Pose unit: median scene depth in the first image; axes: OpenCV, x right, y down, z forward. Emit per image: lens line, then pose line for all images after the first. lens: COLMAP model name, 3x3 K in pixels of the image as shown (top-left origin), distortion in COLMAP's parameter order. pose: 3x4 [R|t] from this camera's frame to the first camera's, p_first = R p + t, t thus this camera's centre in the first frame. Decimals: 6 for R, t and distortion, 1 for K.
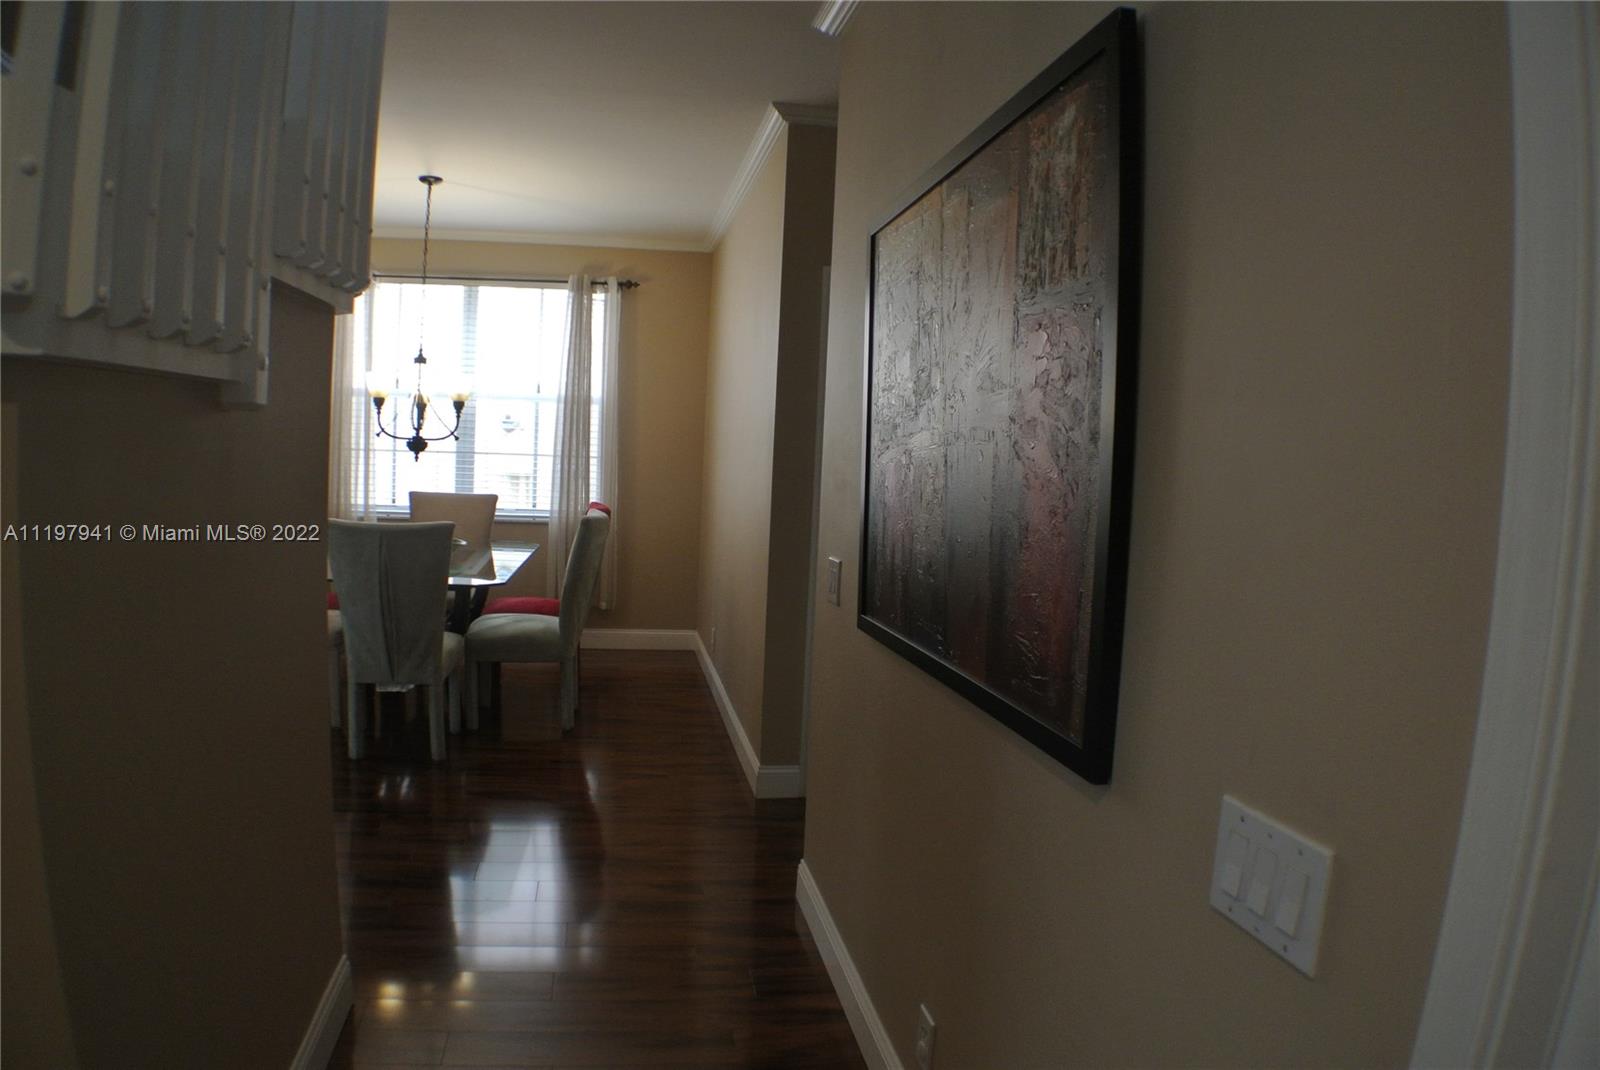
lens RADIAL K [[1292.6, 0, 800.0], [0, 1292.6, 535.0], [0, 0, 1]] dist [-0.206915, 0.000522]
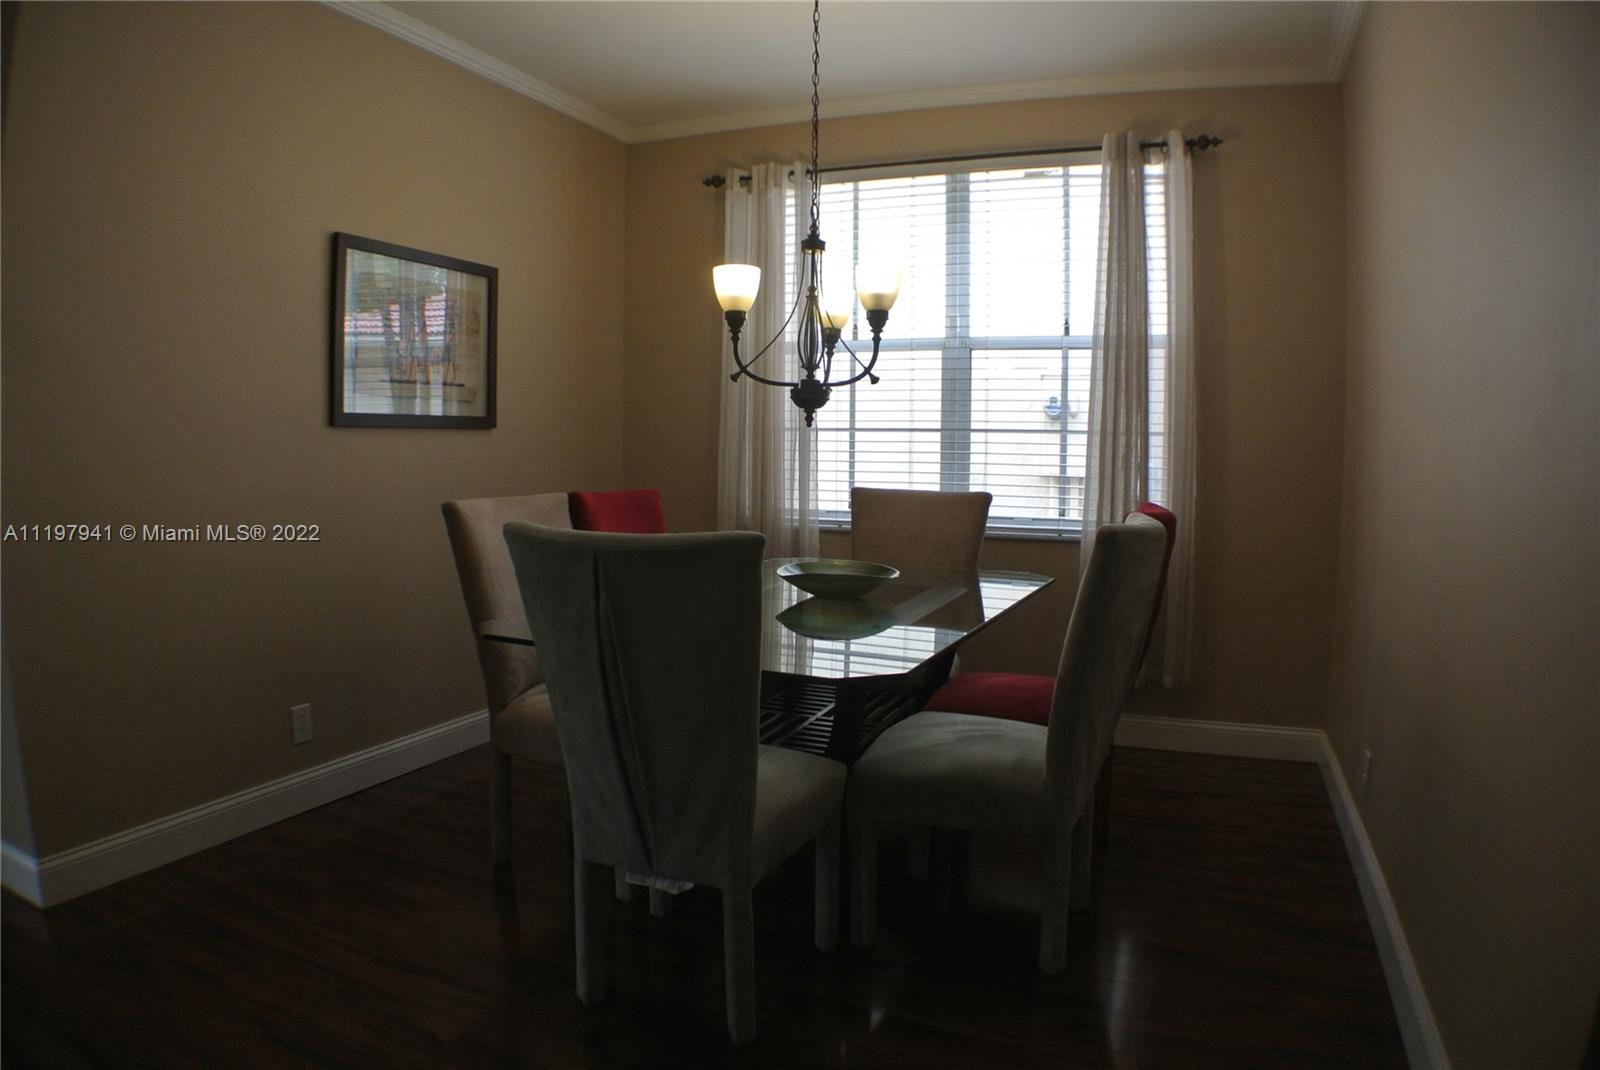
lens RADIAL K [[1005.5, 0, 802.1], [0, 1005.5, 546.9], [0, 0, 1]] dist [-0.211155, 0.047358]
pose [[0.854687, 0.015051, -0.518926, -0.065254], [-0.018404, 0.999830, -0.001314, -0.003644], [0.518818, 0.010674, 0.854818, 0.533029]]
